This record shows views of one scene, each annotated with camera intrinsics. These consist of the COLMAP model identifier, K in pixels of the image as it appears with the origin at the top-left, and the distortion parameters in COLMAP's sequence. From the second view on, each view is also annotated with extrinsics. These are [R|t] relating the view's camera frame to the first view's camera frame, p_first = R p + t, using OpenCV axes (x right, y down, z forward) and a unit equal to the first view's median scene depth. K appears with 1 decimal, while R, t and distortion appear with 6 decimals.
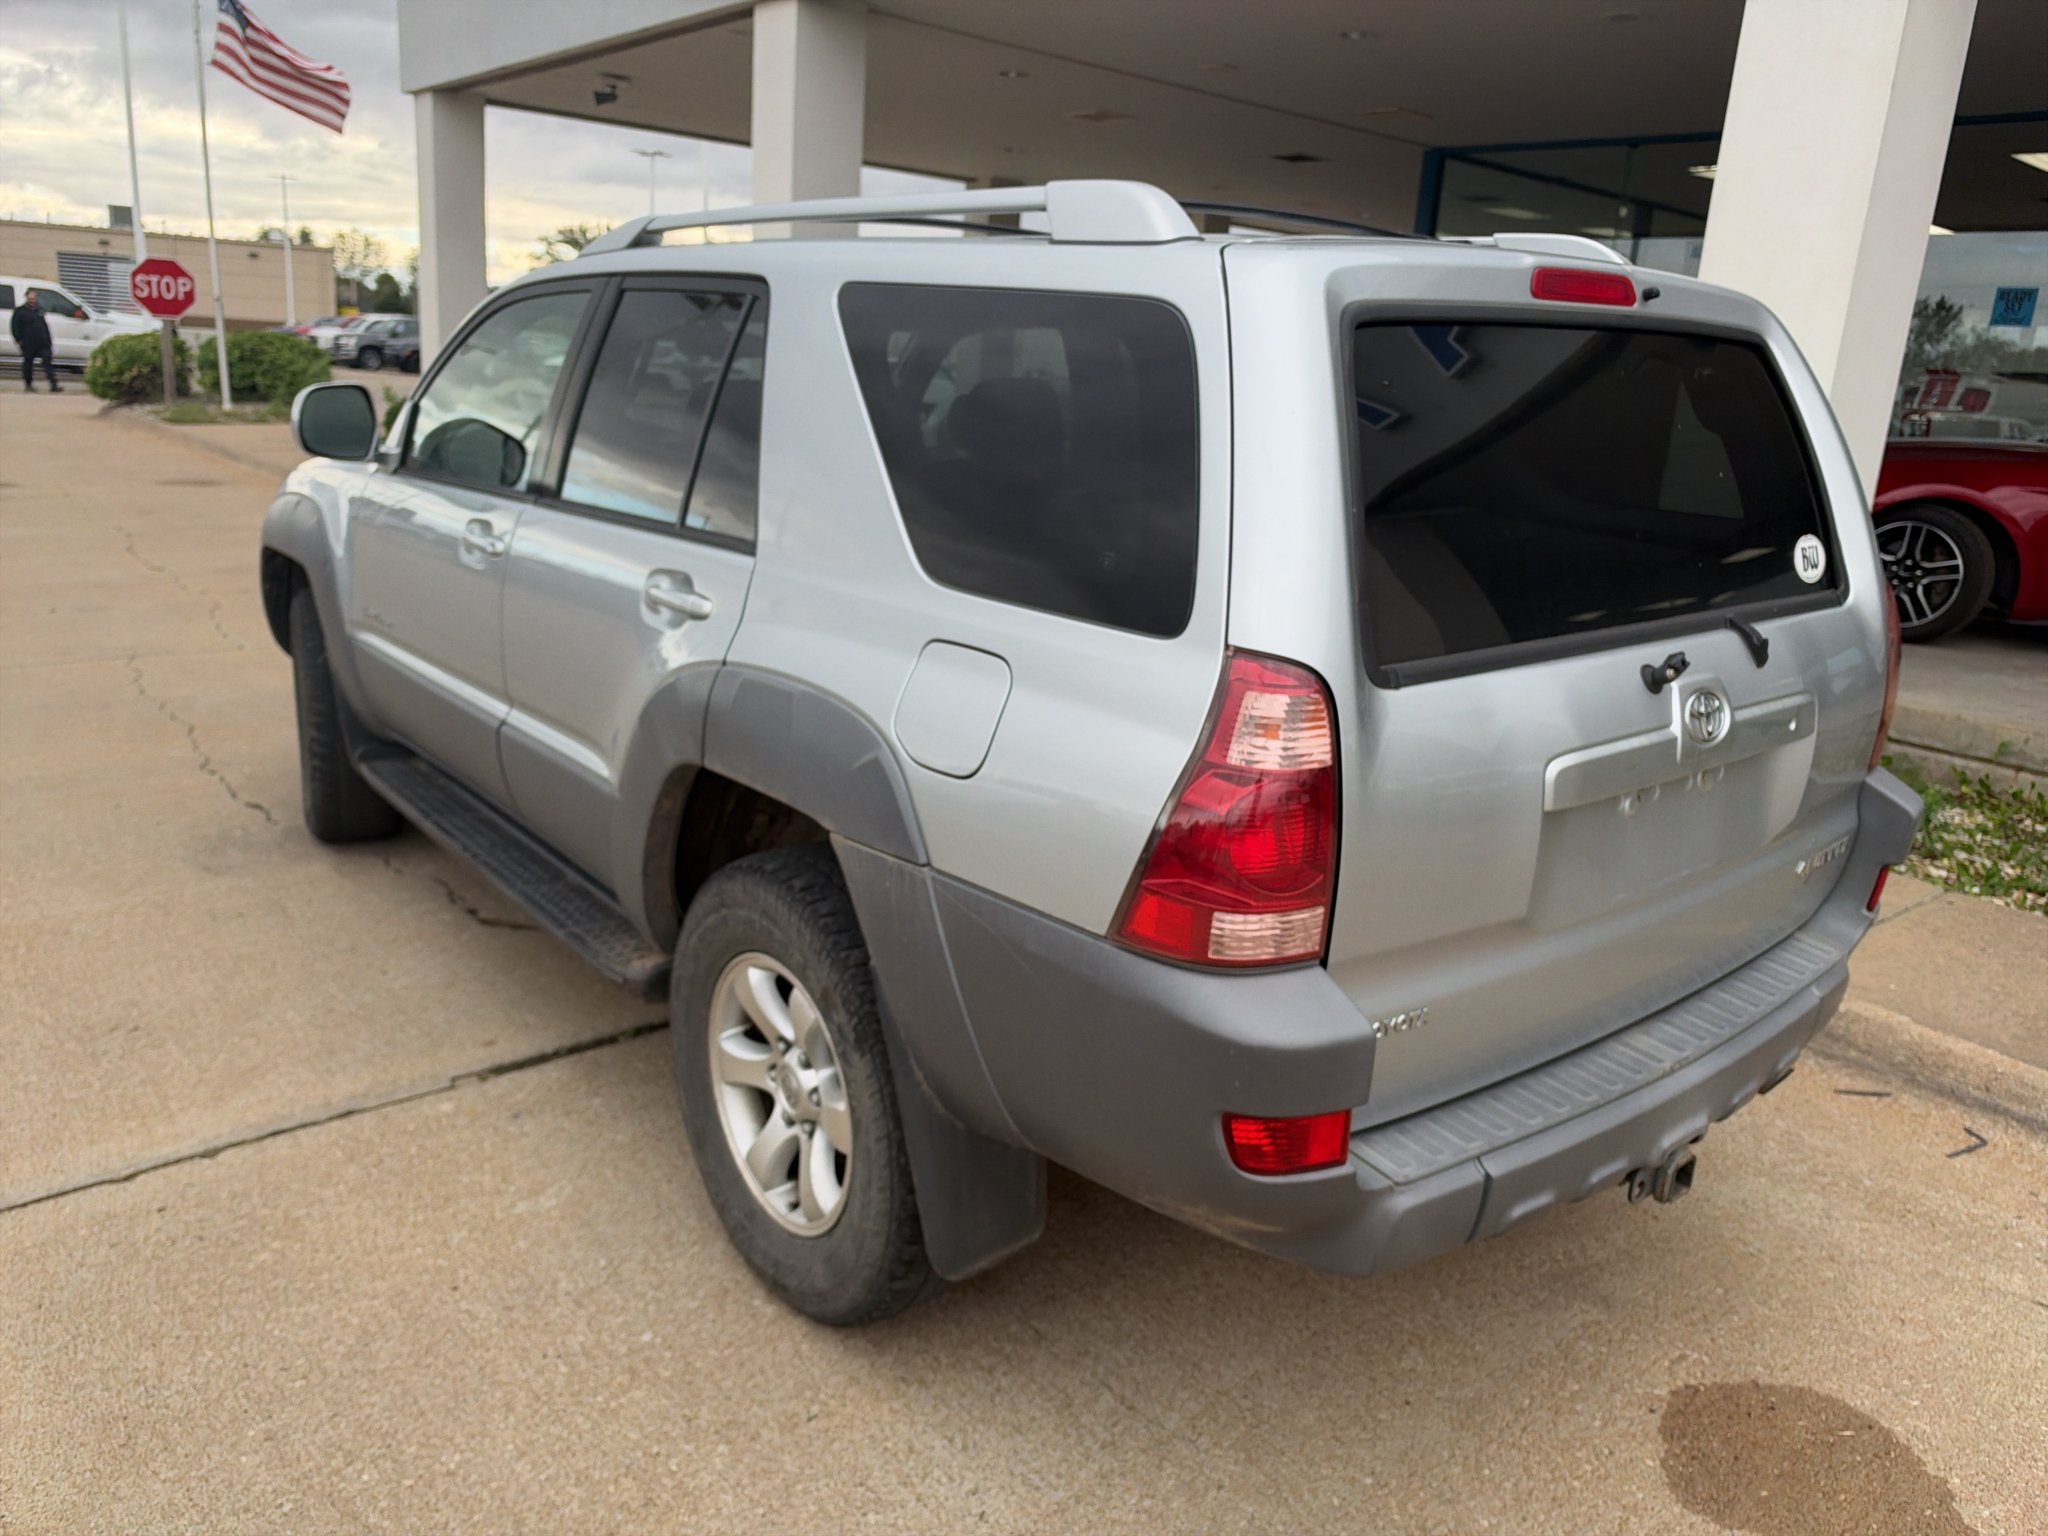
lens RADIAL K [[1490.1, 0, 1011.8], [0, 1490.1, 779.9], [0, 0, 1]] dist [-0.007772, -0.007489]
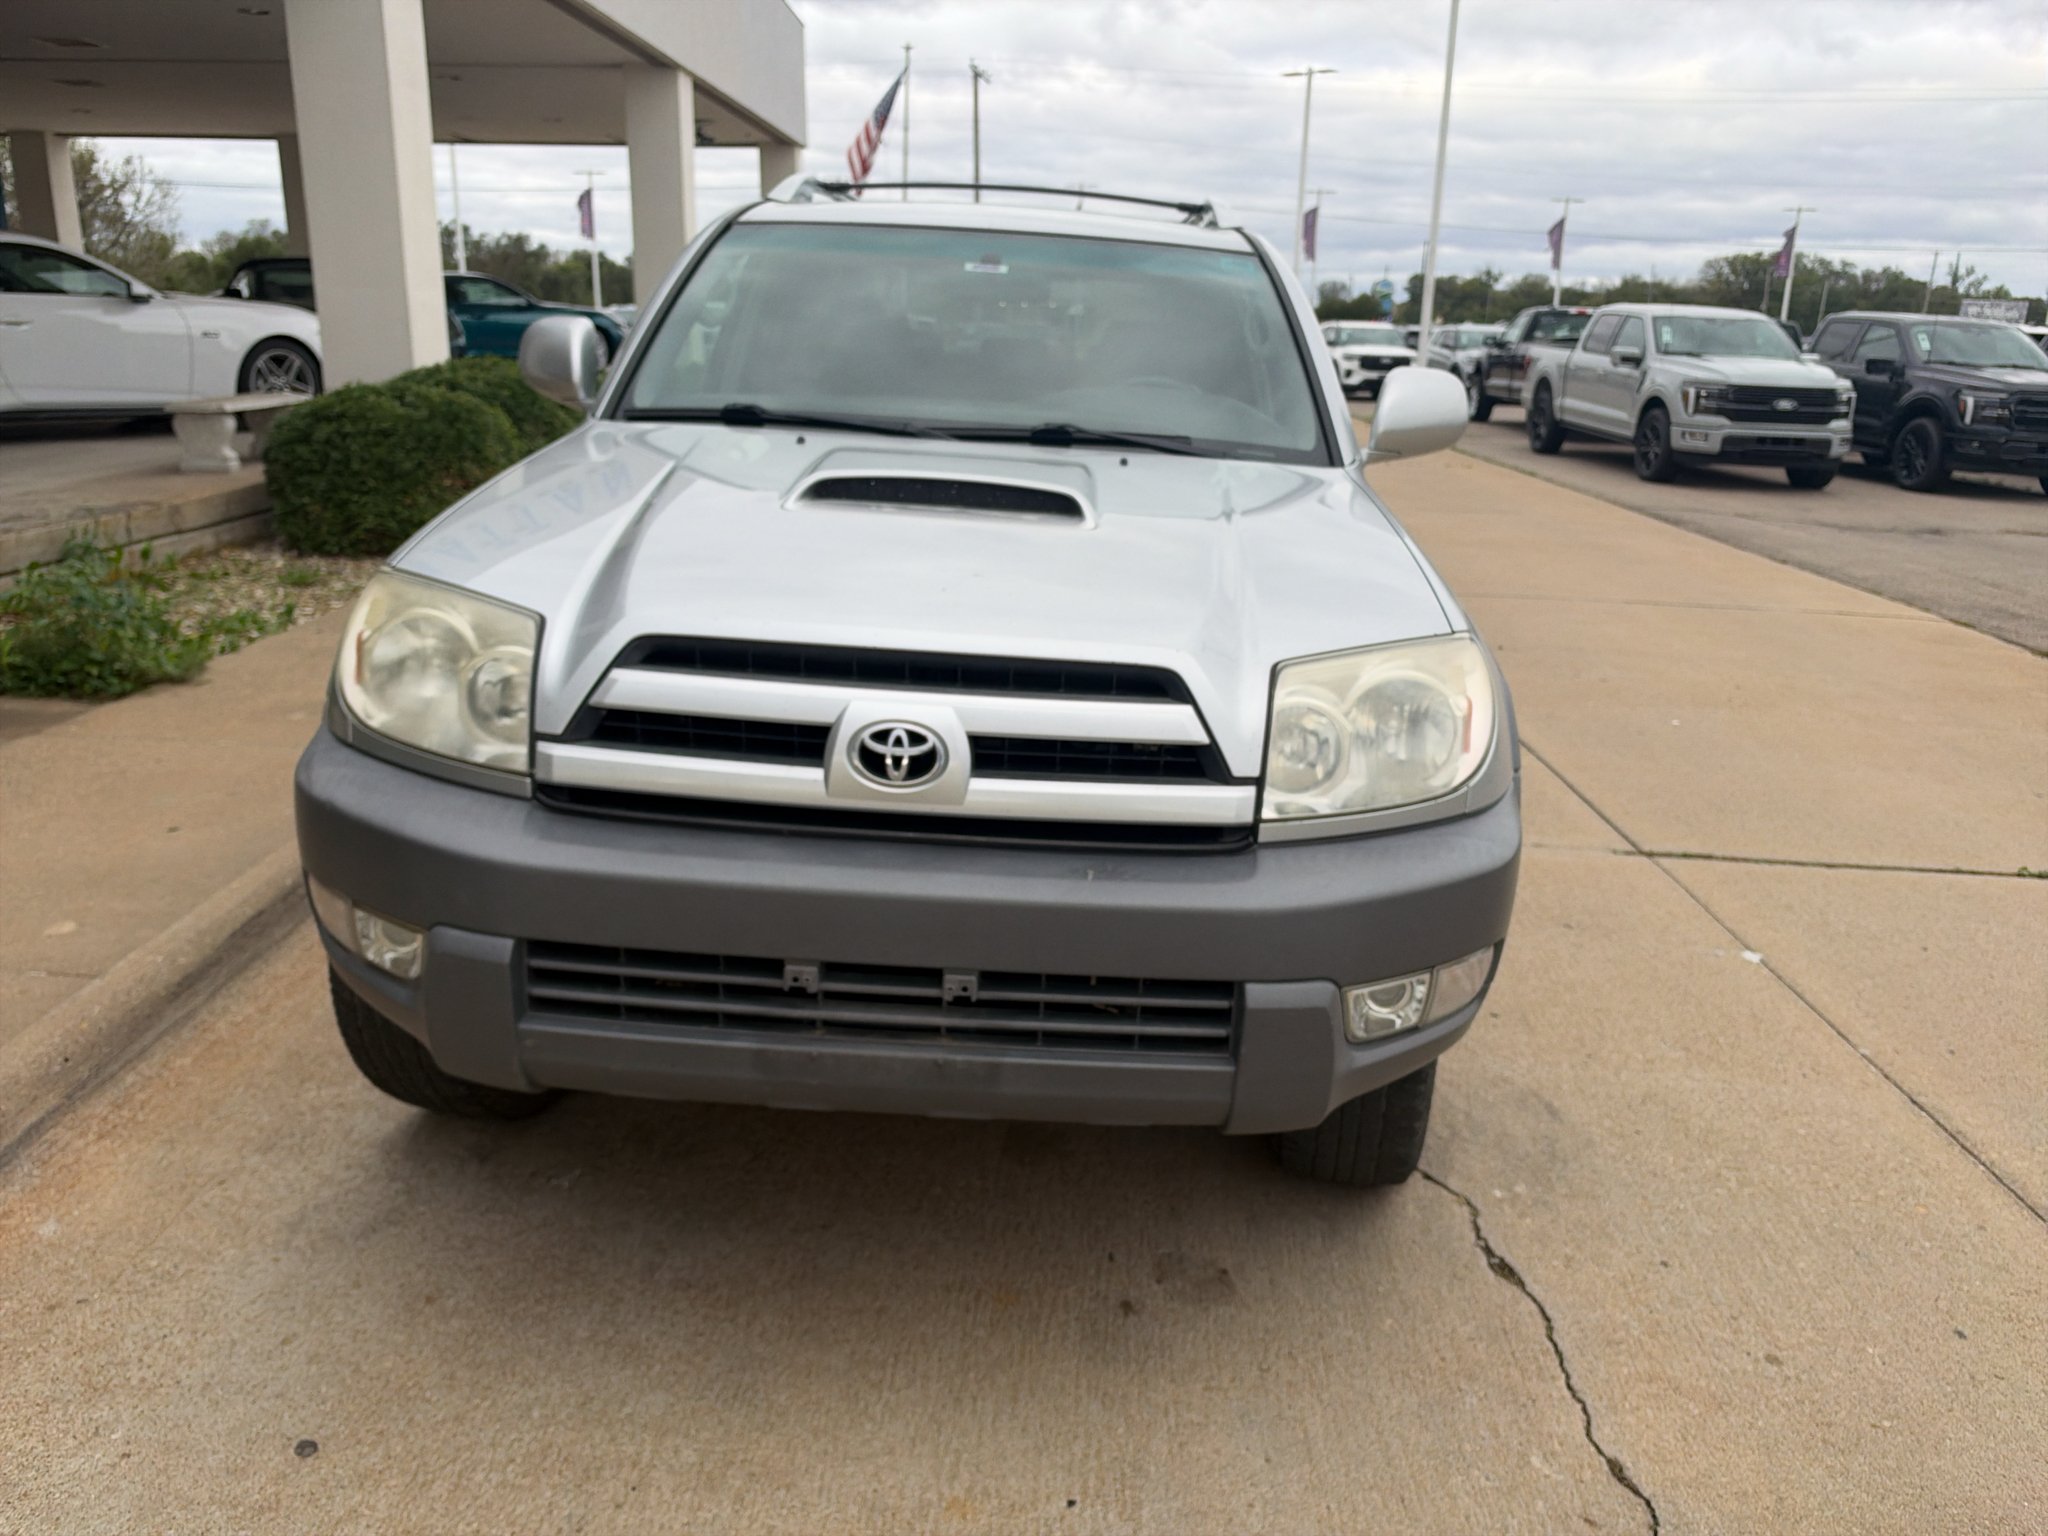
lens RADIAL K [[1490.1, 0, 1029.8], [0, 1490.1, 753.2], [0, 0, 1]] dist [-0.007772, -0.007489]
pose [[-0.763928, -0.260888, 0.590213, -1.505935], [0.103449, 0.853290, 0.511072, -0.961198], [-0.636956, 0.451479, -0.624864, 3.158837]]
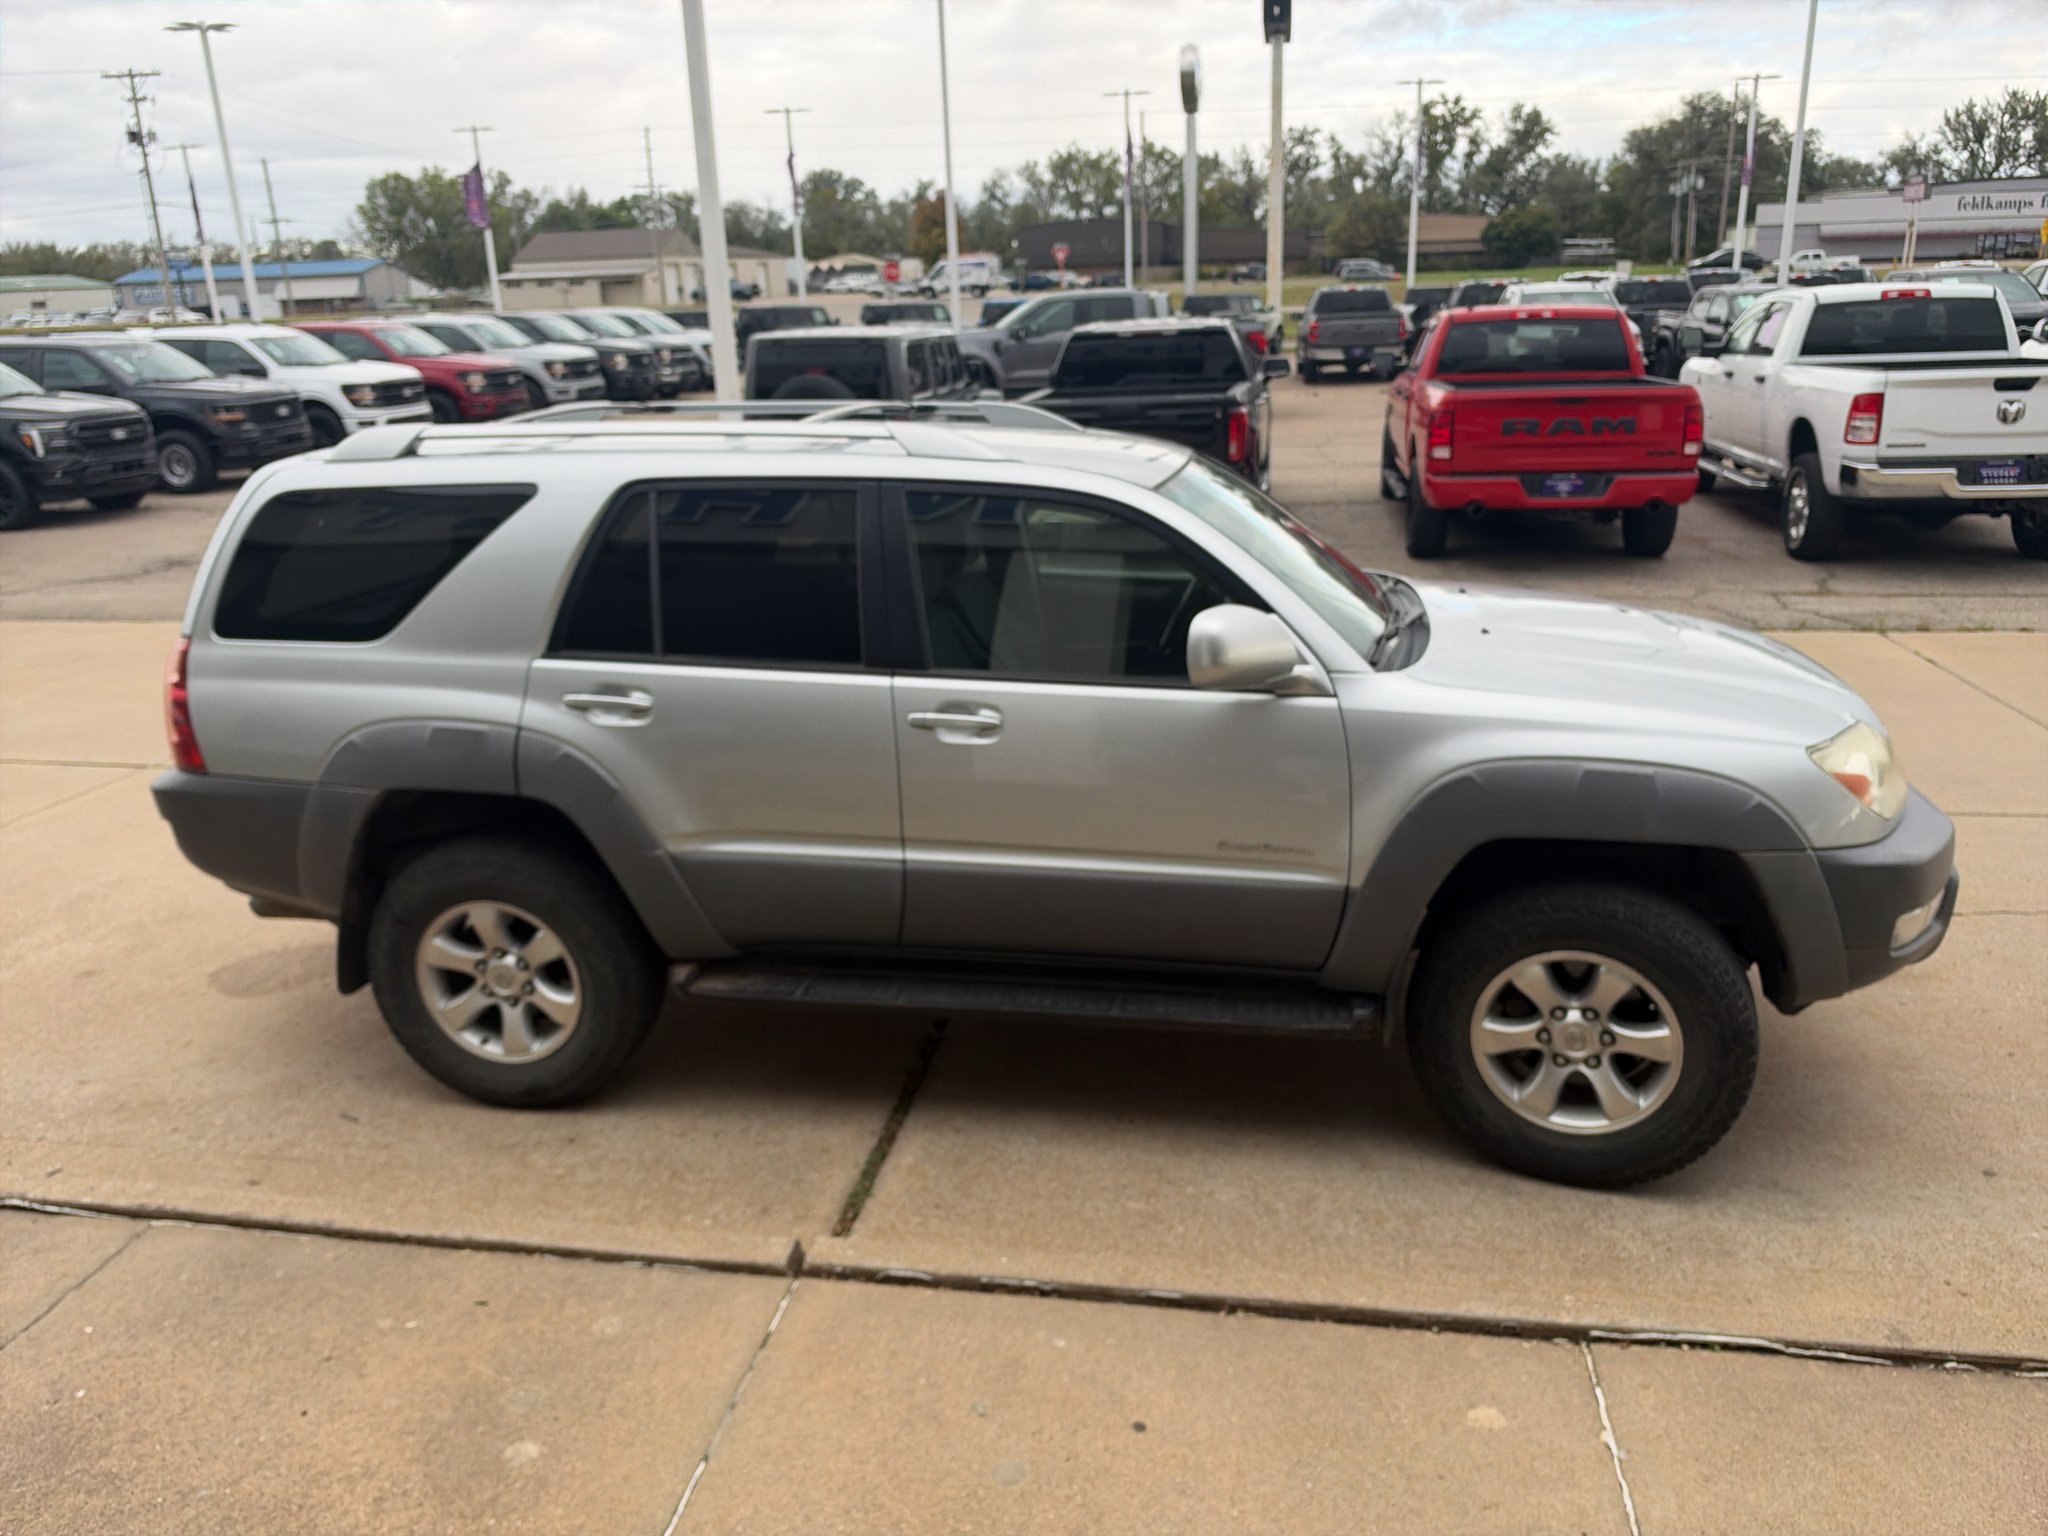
lens RADIAL K [[1490.1, 0, 1031.0], [0, 1490.1, 776.7], [0, 0, 1]] dist [-0.007772, -0.007489]
pose [[-0.753693, 0.174866, -0.633537, 1.147197], [-0.193564, 0.862140, 0.468239, -1.142491], [0.628076, 0.475539, -0.615941, 3.205148]]
